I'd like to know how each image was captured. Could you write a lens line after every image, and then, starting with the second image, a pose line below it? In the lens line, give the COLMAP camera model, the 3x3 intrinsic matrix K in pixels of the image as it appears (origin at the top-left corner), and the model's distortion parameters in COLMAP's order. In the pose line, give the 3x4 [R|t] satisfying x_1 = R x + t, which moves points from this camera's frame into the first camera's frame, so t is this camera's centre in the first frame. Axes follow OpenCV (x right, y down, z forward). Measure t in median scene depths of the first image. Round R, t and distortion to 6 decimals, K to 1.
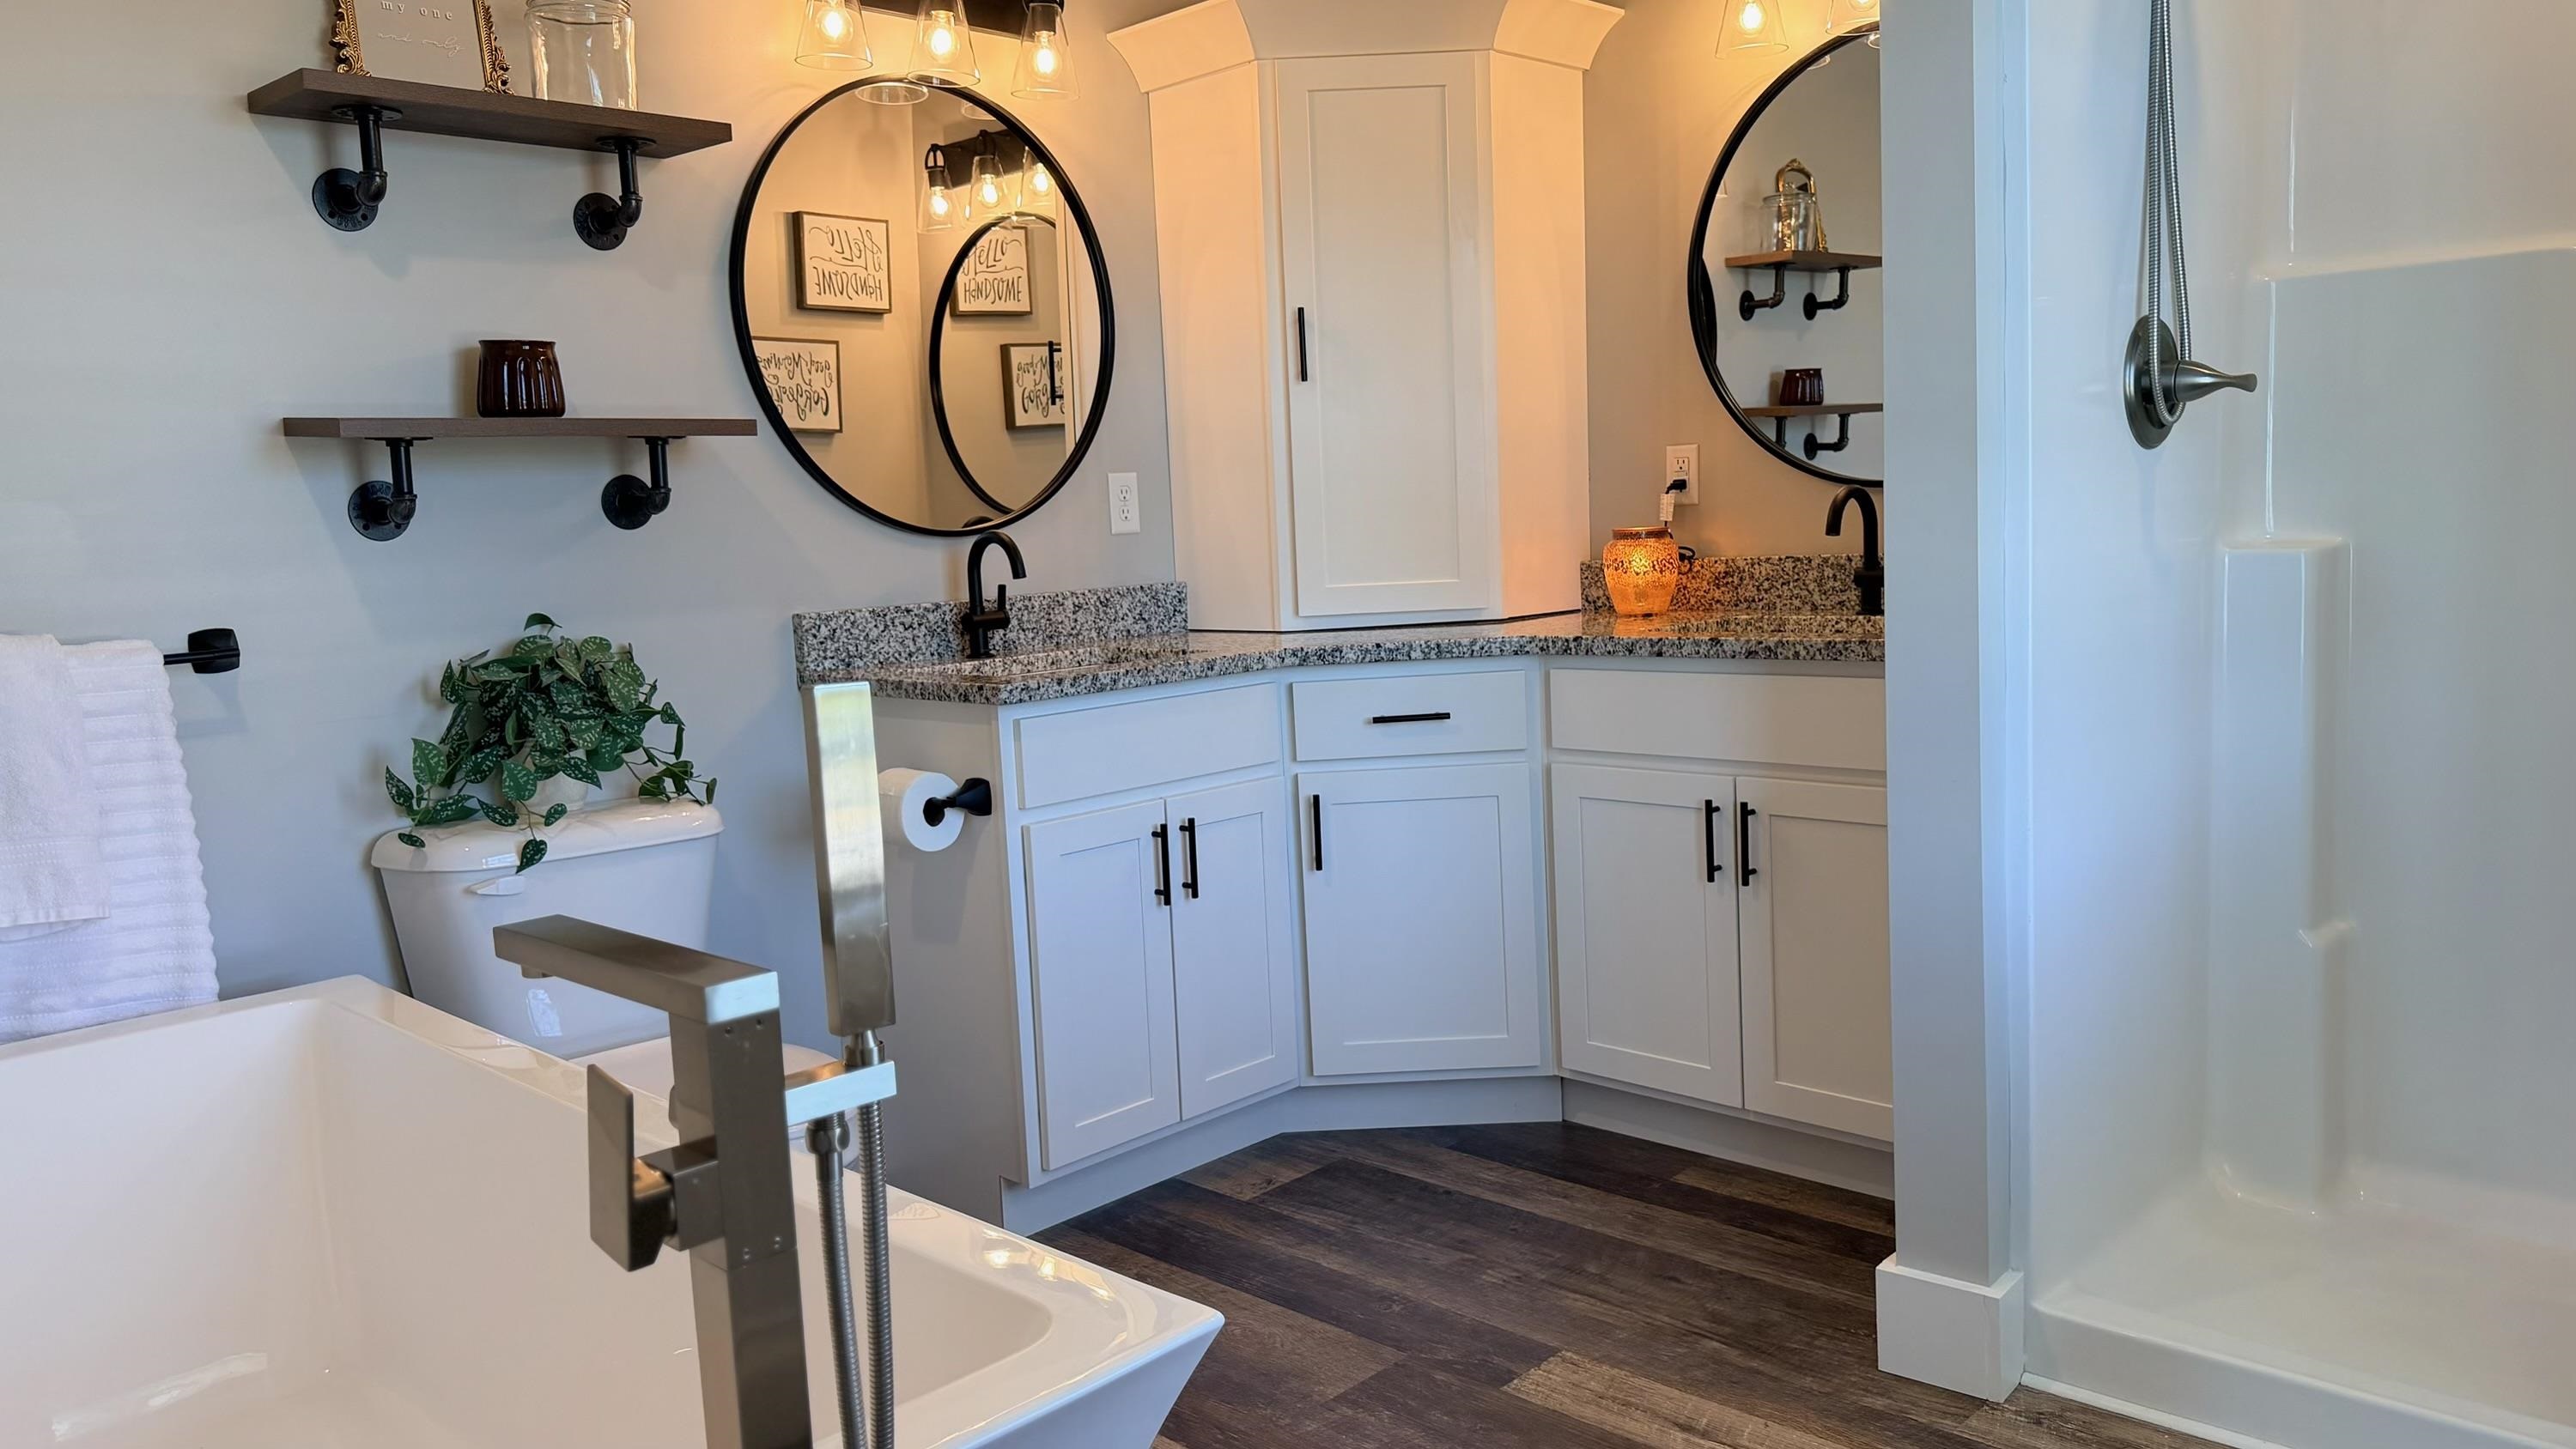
lens RADIAL K [[1812.4, 0, 1288.0], [0, 1812.4, 724.5], [0, 0, 1]] dist [-0.022593, -0.000360]
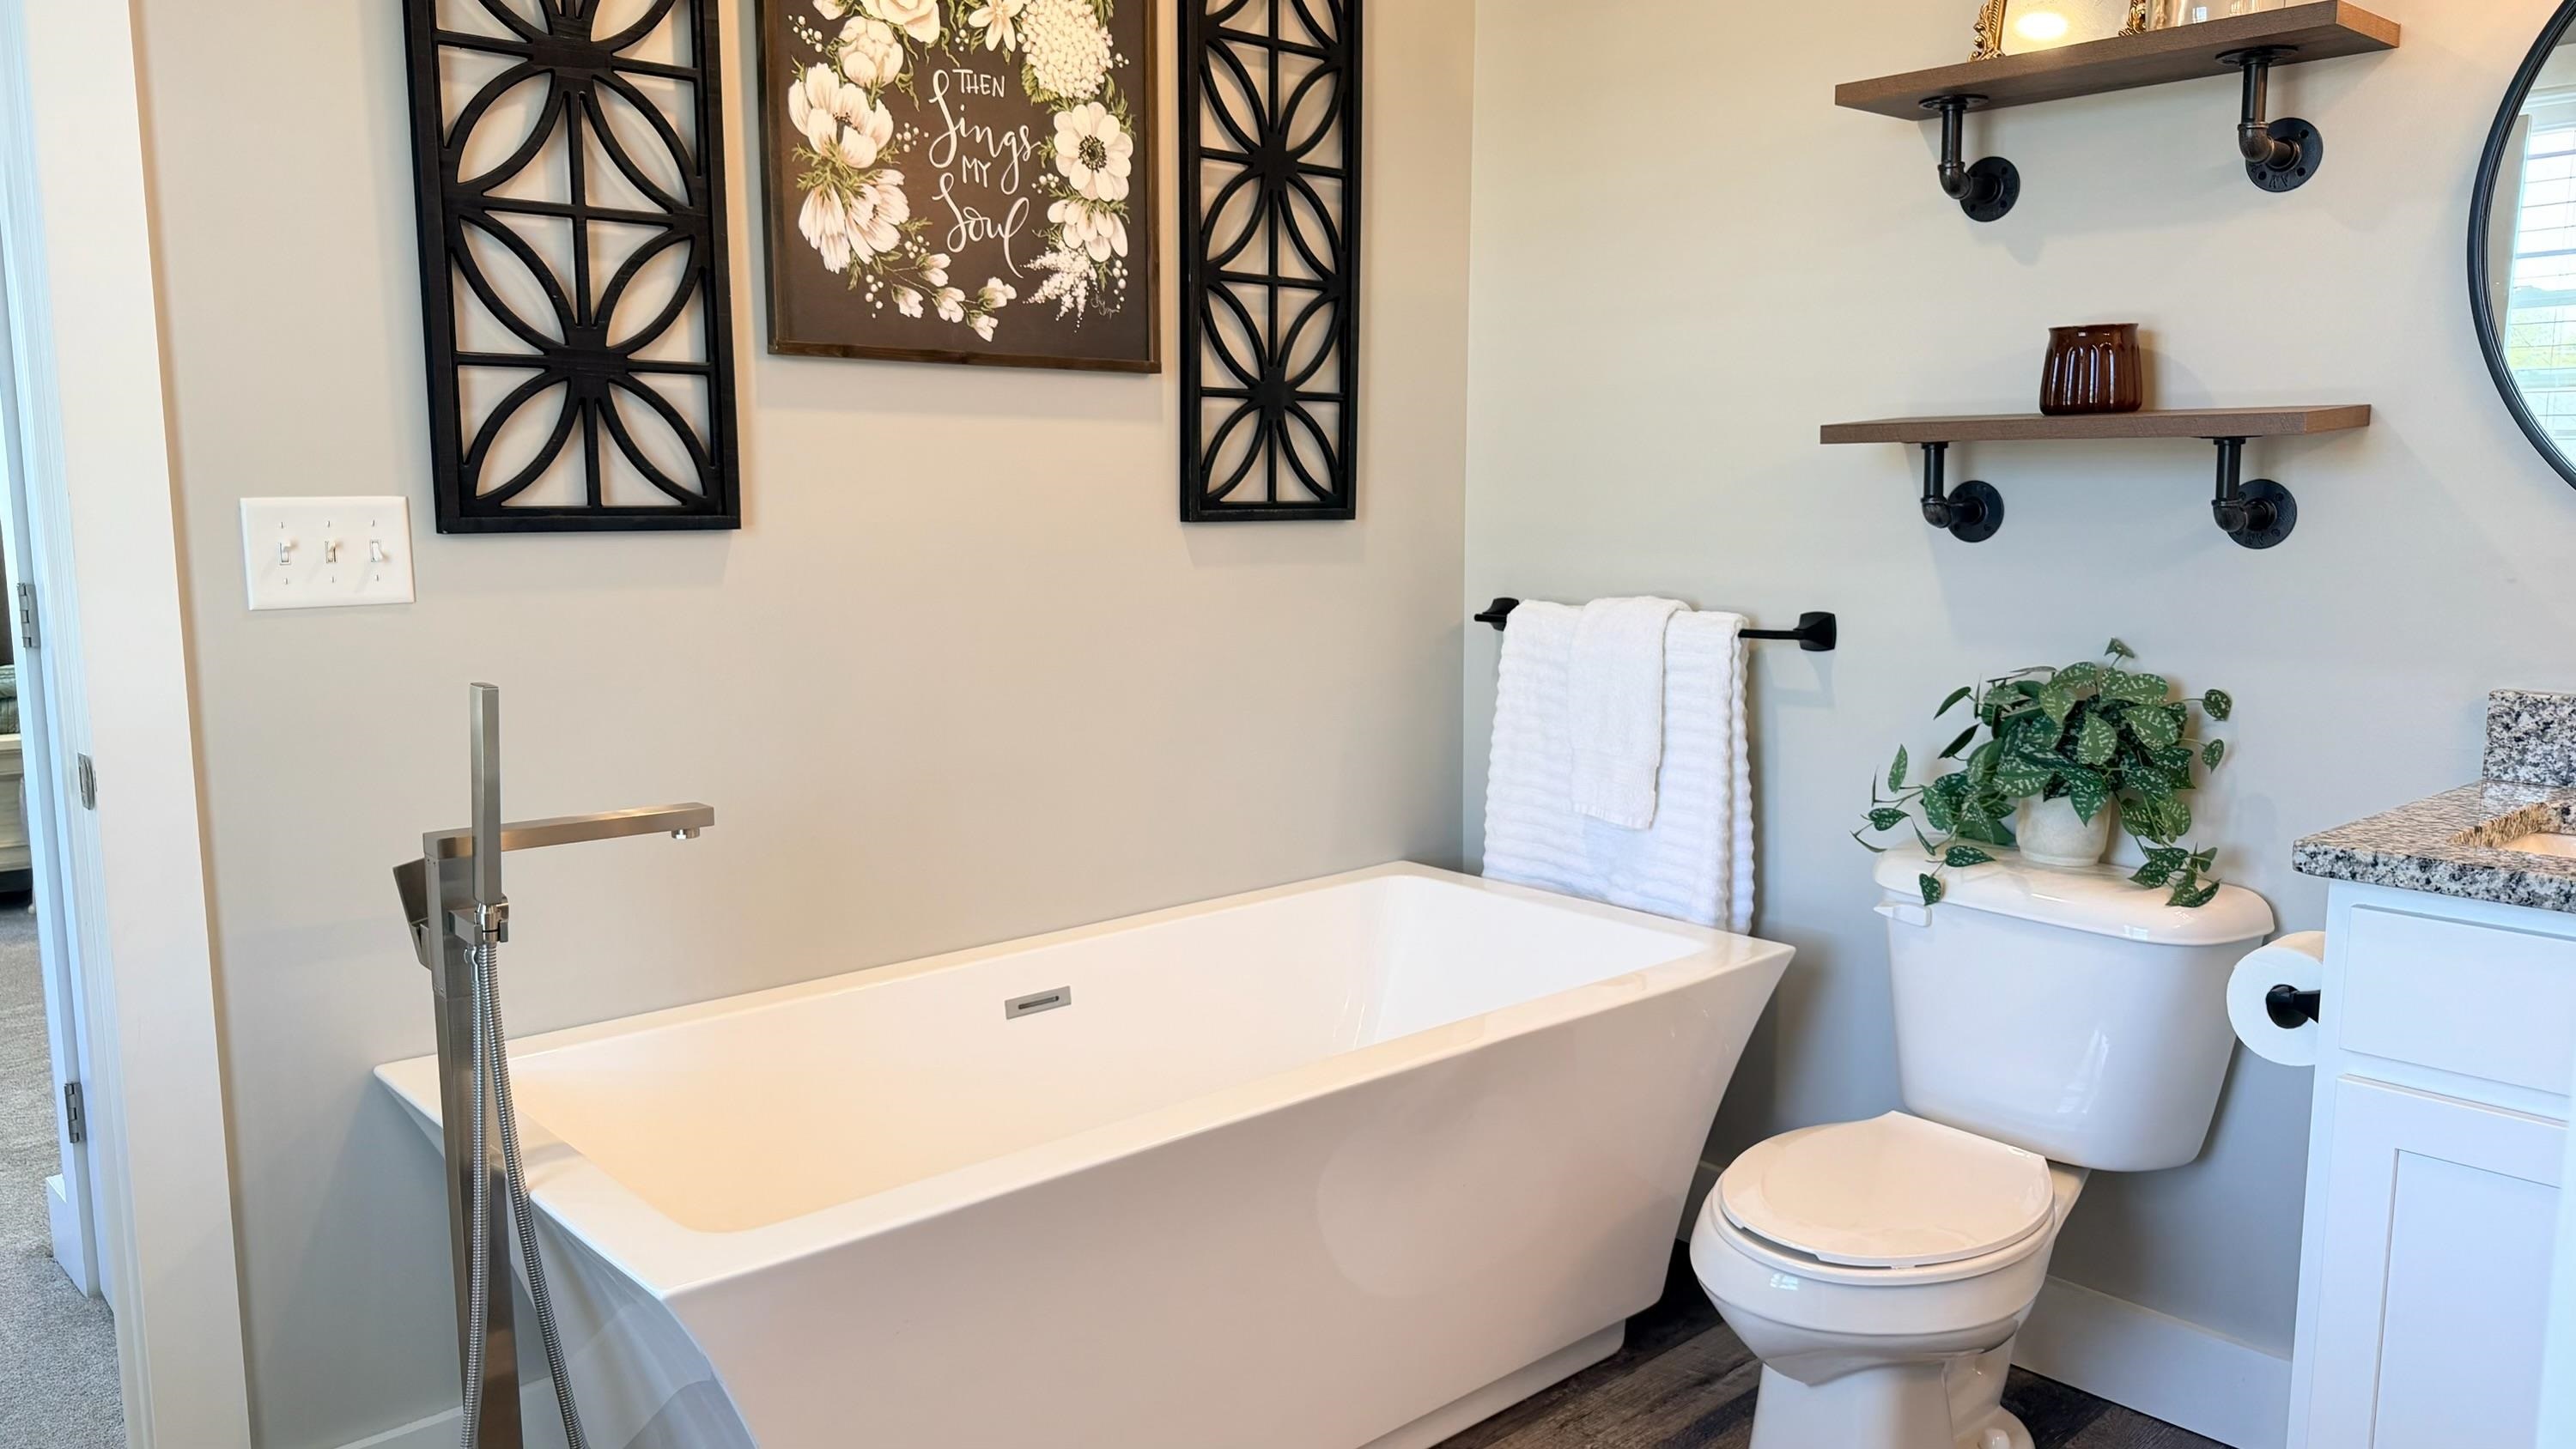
lens RADIAL K [[1812.4, 0, 1288.0], [0, 1812.4, 724.5], [0, 0, 1]] dist [-0.022593, -0.000360]
pose [[-0.091639, 0.173980, -0.980476, 0.502404], [-0.109869, 0.976841, 0.183604, -0.143047], [0.989713, 0.124549, -0.070402, 0.707708]]
